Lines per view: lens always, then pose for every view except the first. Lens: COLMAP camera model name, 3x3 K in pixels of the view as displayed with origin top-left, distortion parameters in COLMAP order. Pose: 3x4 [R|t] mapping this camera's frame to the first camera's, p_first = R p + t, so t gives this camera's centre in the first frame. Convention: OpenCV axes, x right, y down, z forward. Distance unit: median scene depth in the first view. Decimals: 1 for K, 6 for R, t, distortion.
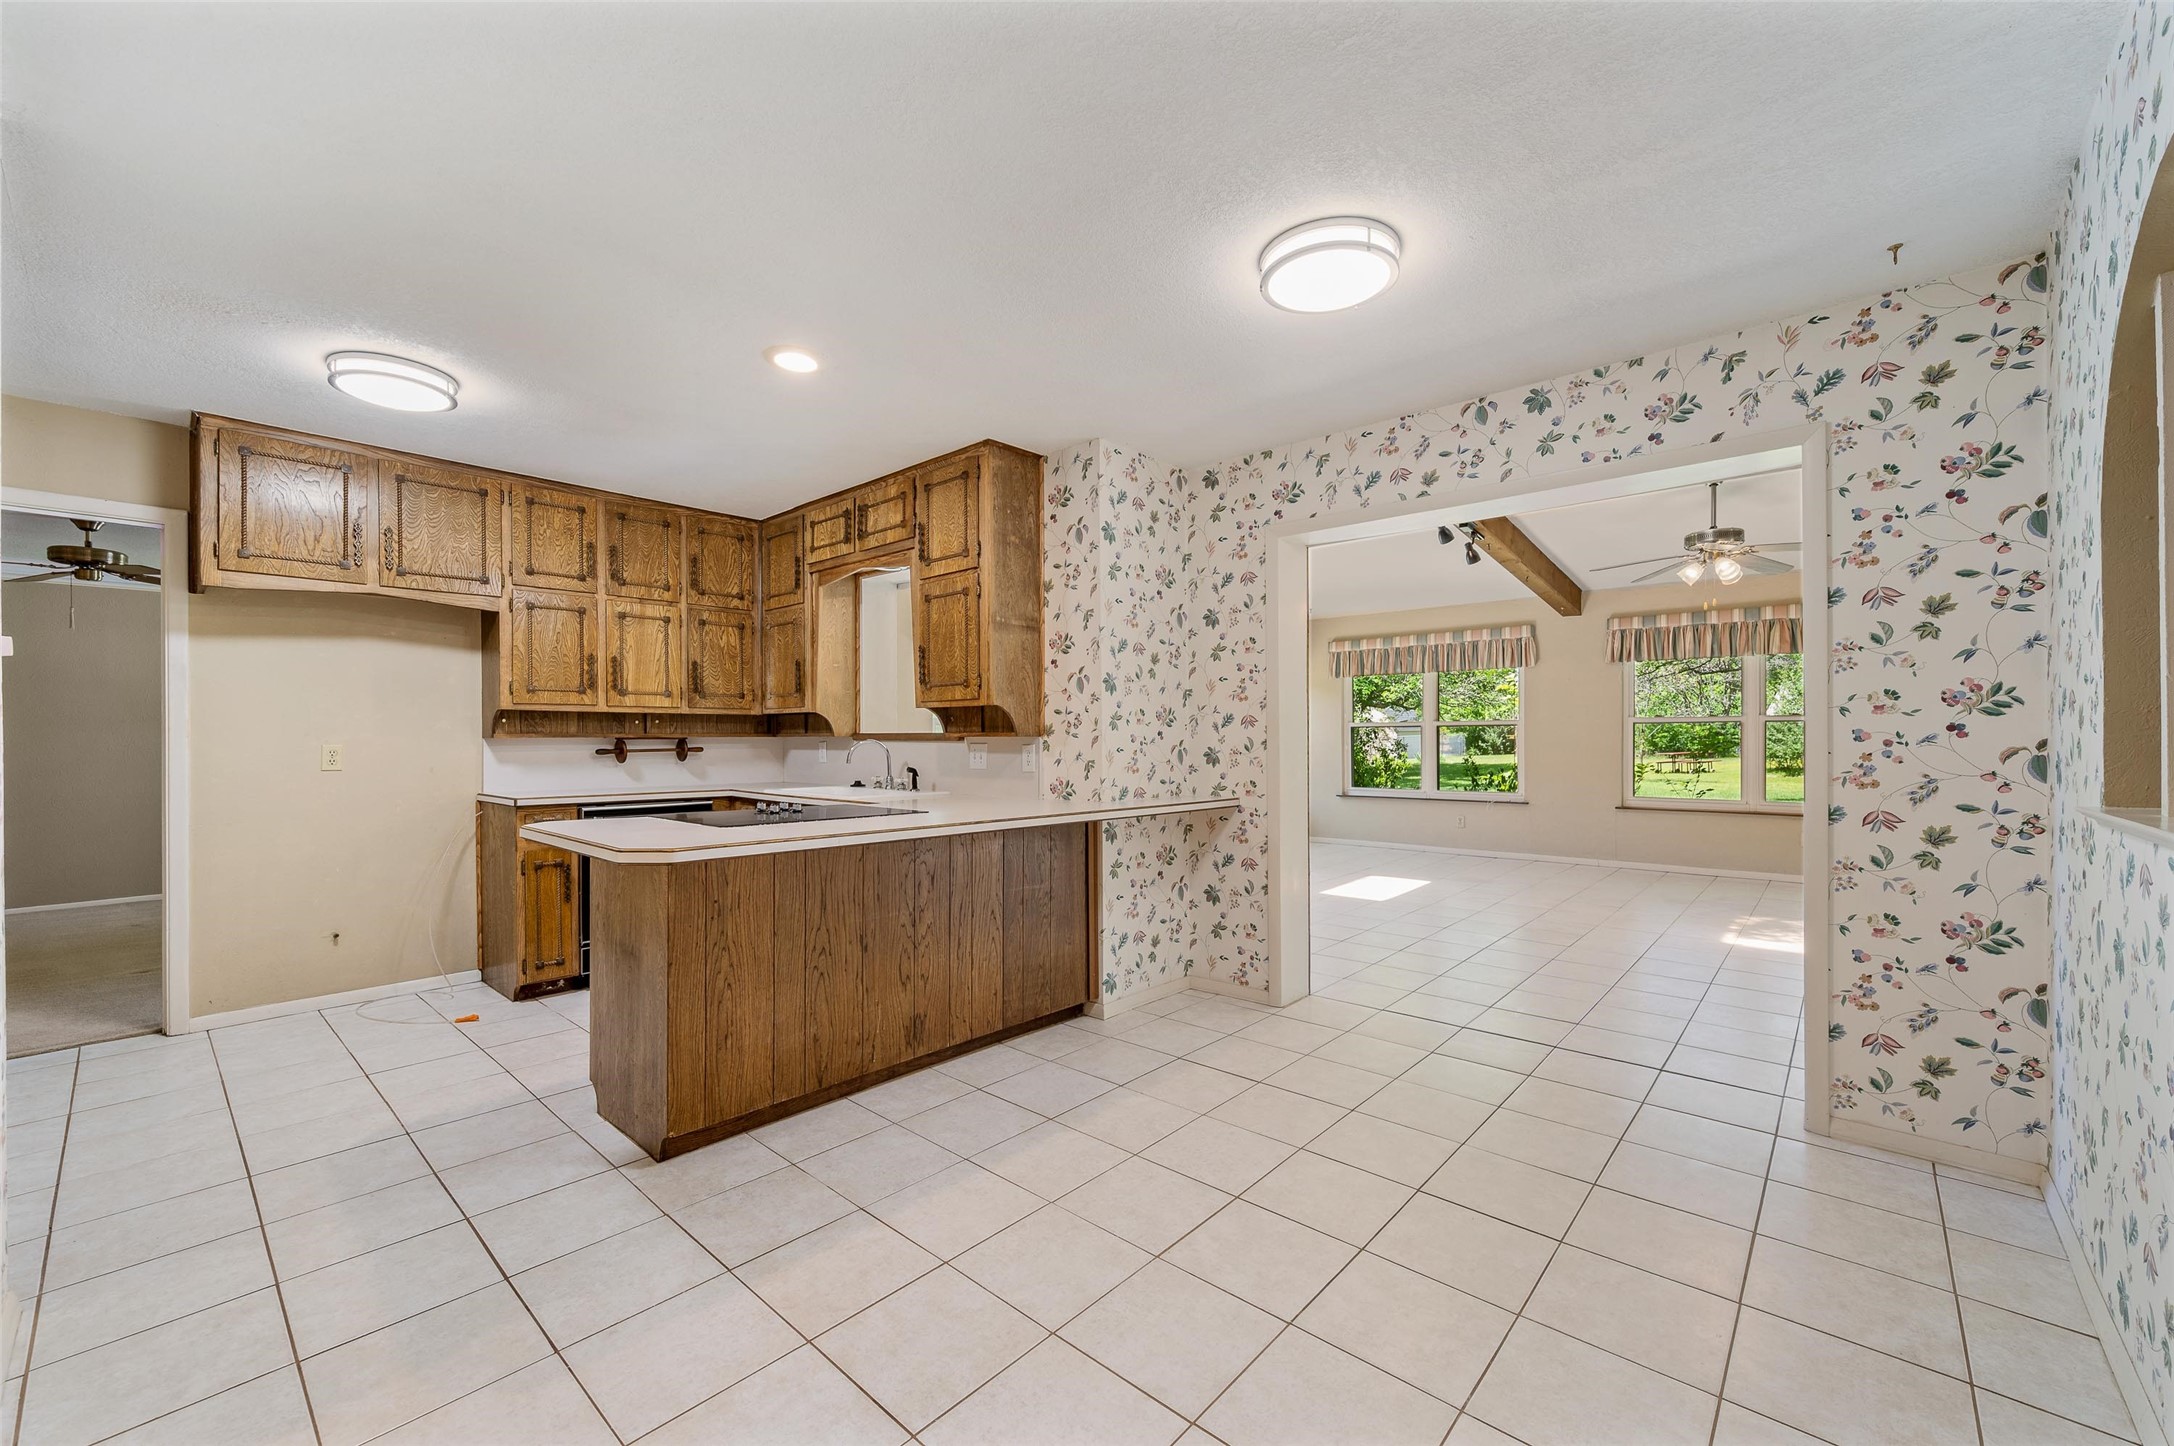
lens RADIAL K [[860.6, 0, 1093.5], [0, 860.6, 738.8], [0, 0, 1]] dist [-0.000871, -0.000349]
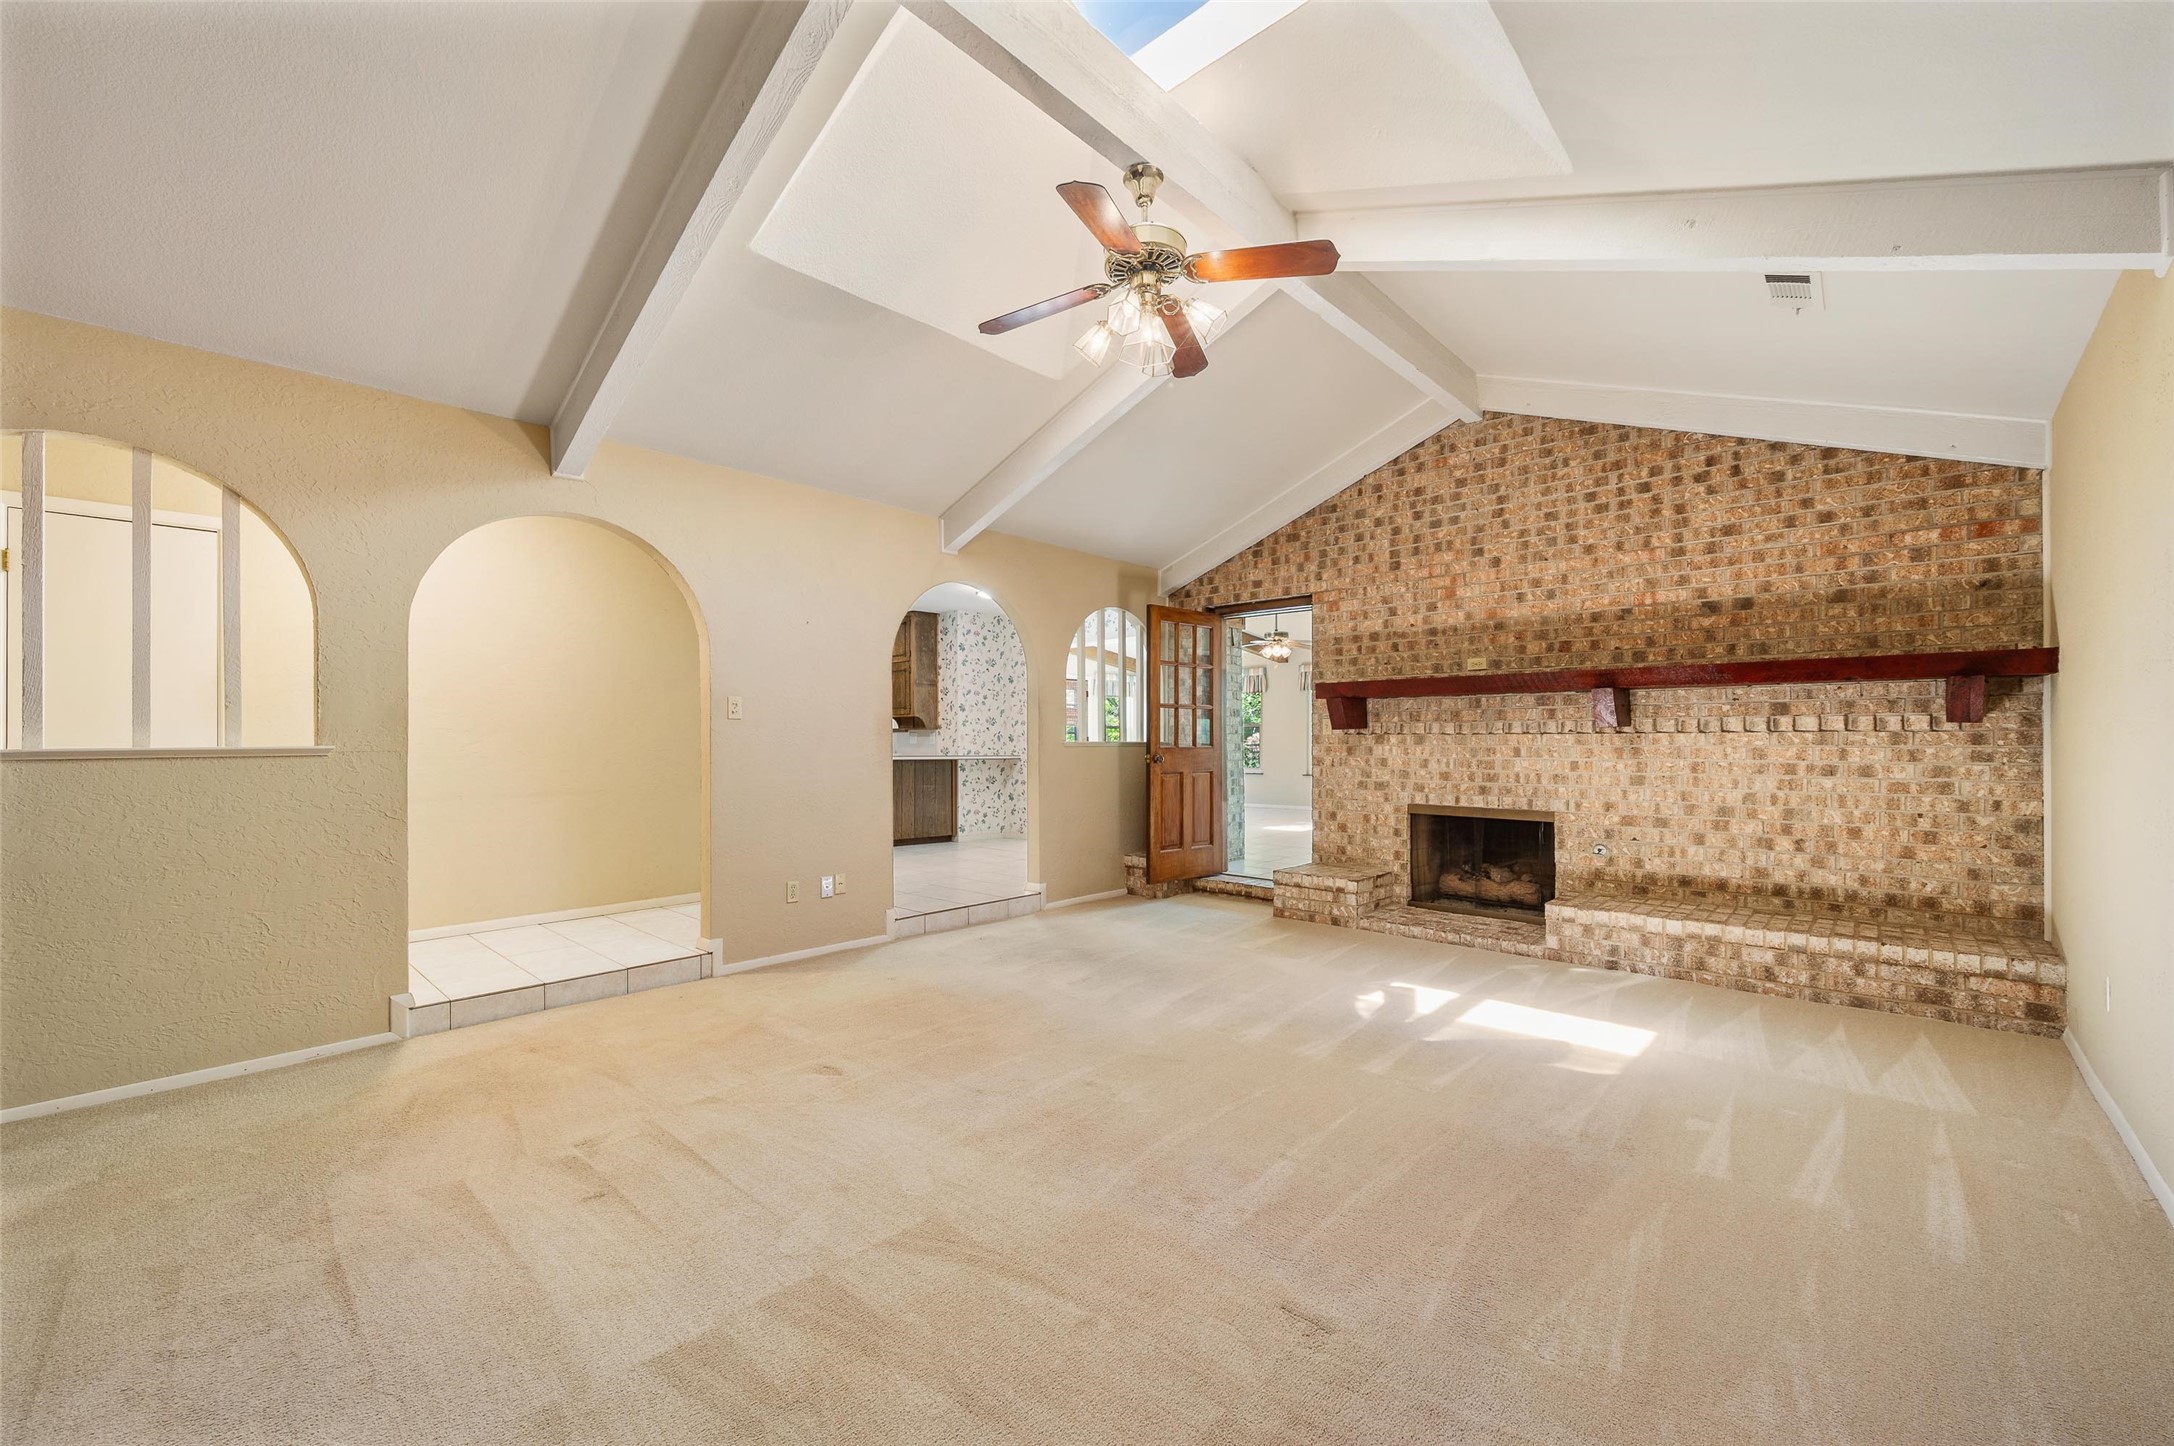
lens RADIAL K [[860.6, 0, 1093.5], [0, 860.6, 738.8], [0, 0, 1]] dist [-0.000871, -0.000349]
pose [[0.999797, 0.000584, -0.020127, 0.420830], [-0.000752, 0.999965, -0.008357, 0.042829], [0.020122, 0.008371, 0.999762, -1.385828]]
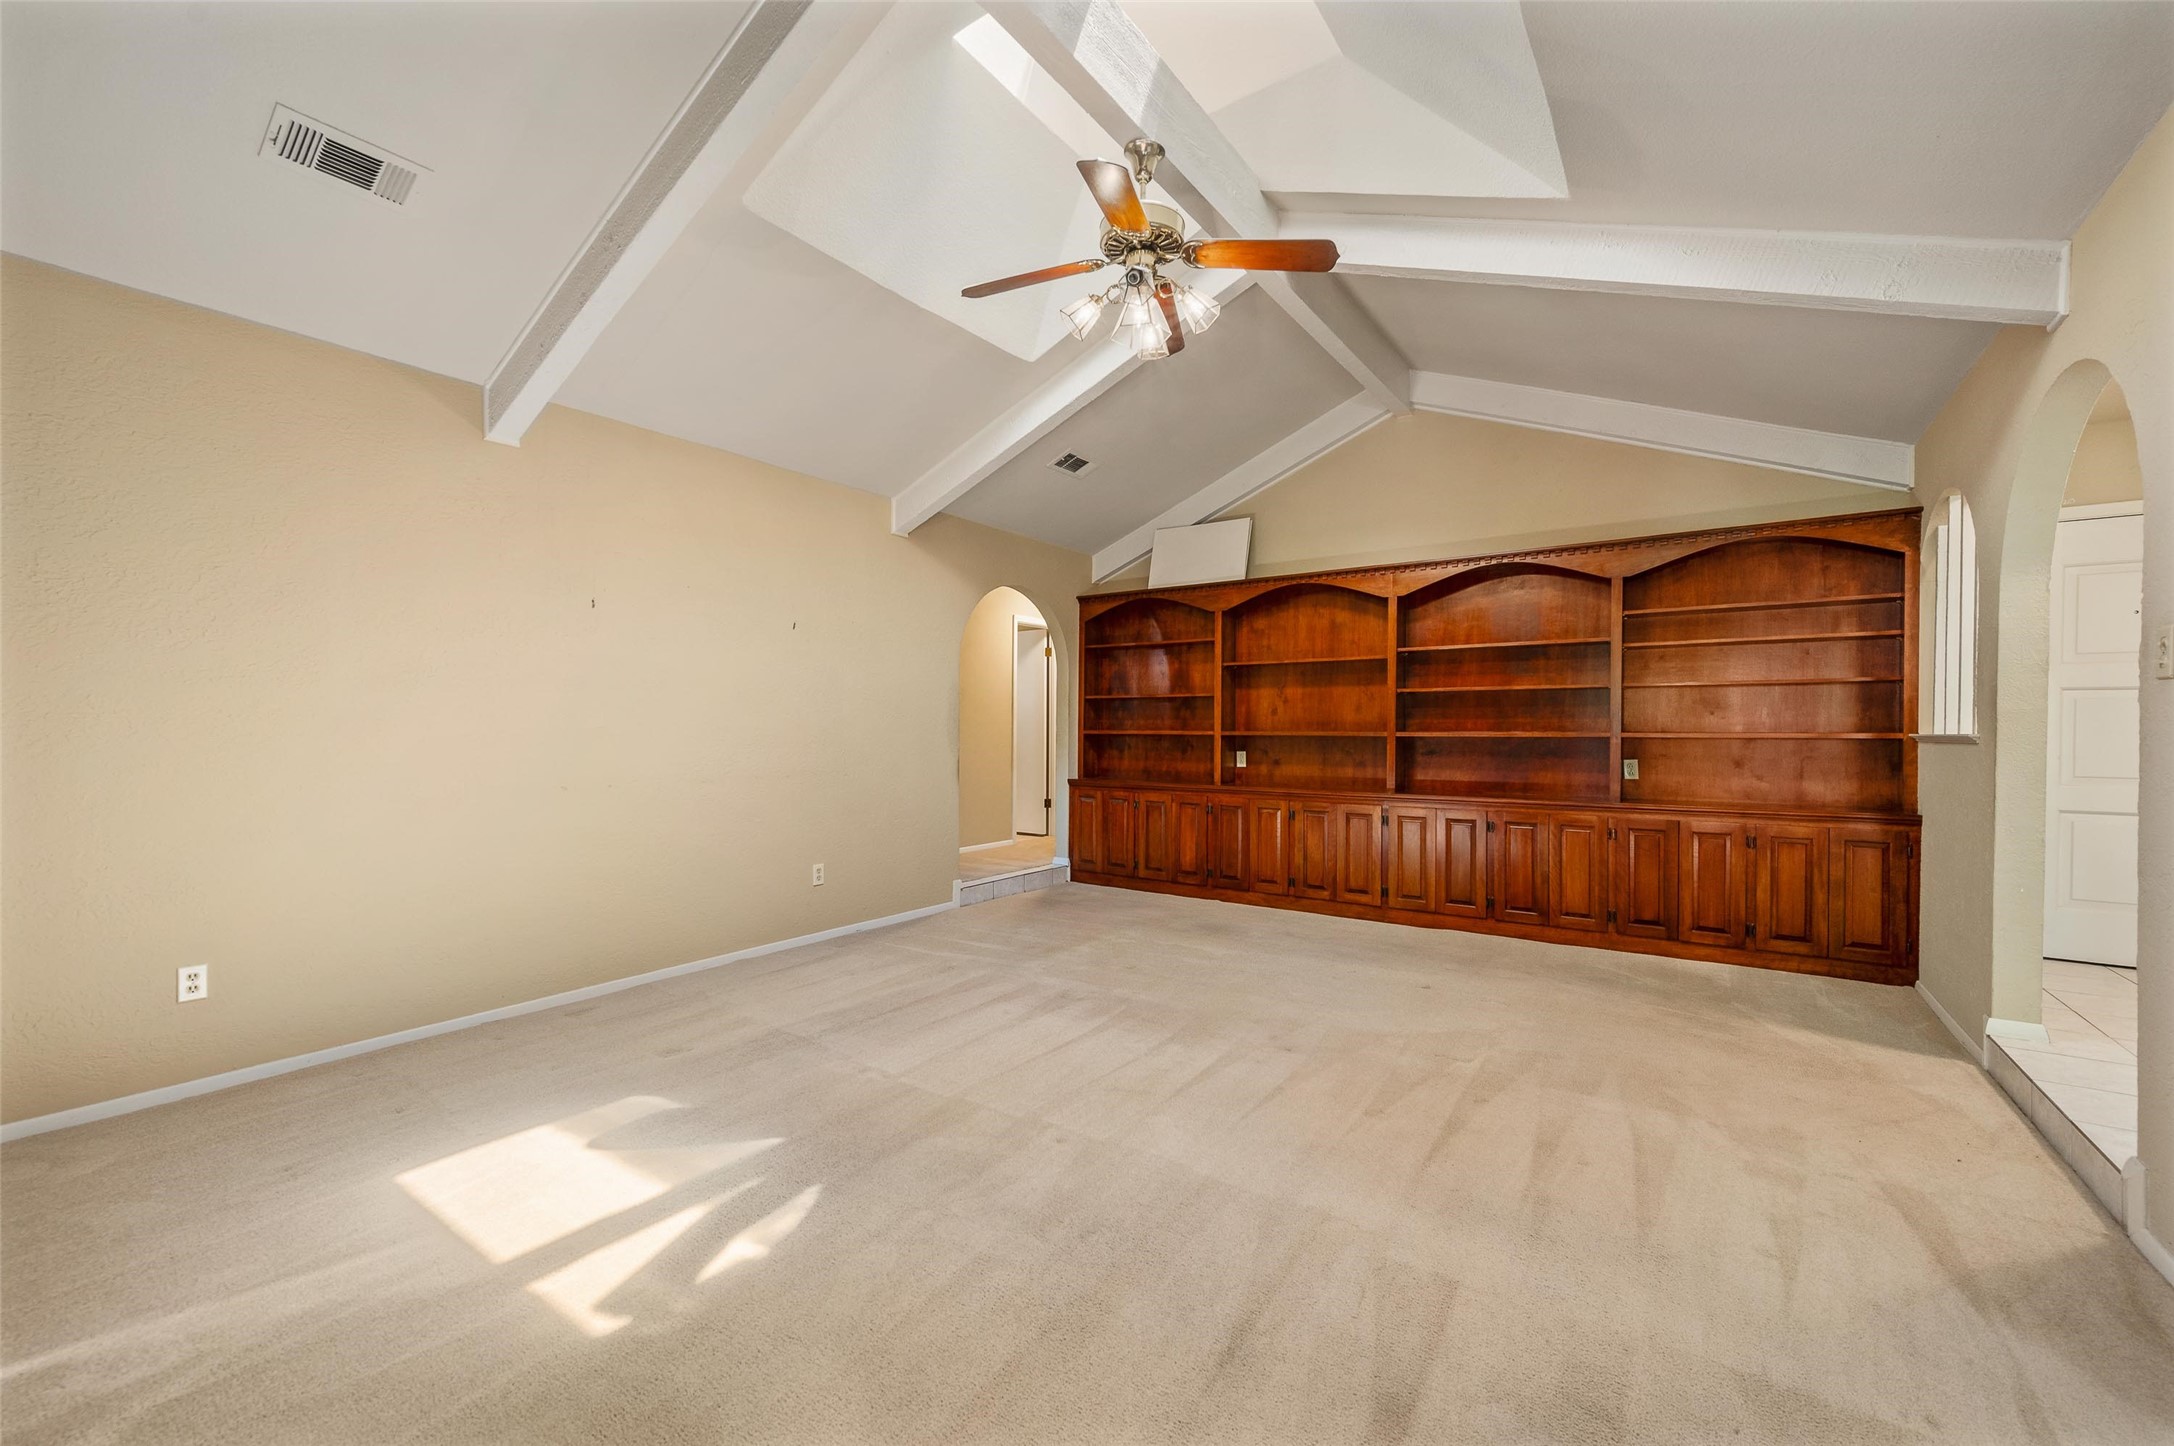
lens RADIAL K [[865.0, 0, 1090.6], [0, 865.0, 743.1], [0, 0, 1]] dist [-0.001211, -0.000193]
pose [[-0.993311, 0.005506, -0.115340, 0.584093], [0.003428, 0.999828, 0.018209, 0.037240], [0.115420, 0.017691, -0.993159, 0.145807]]
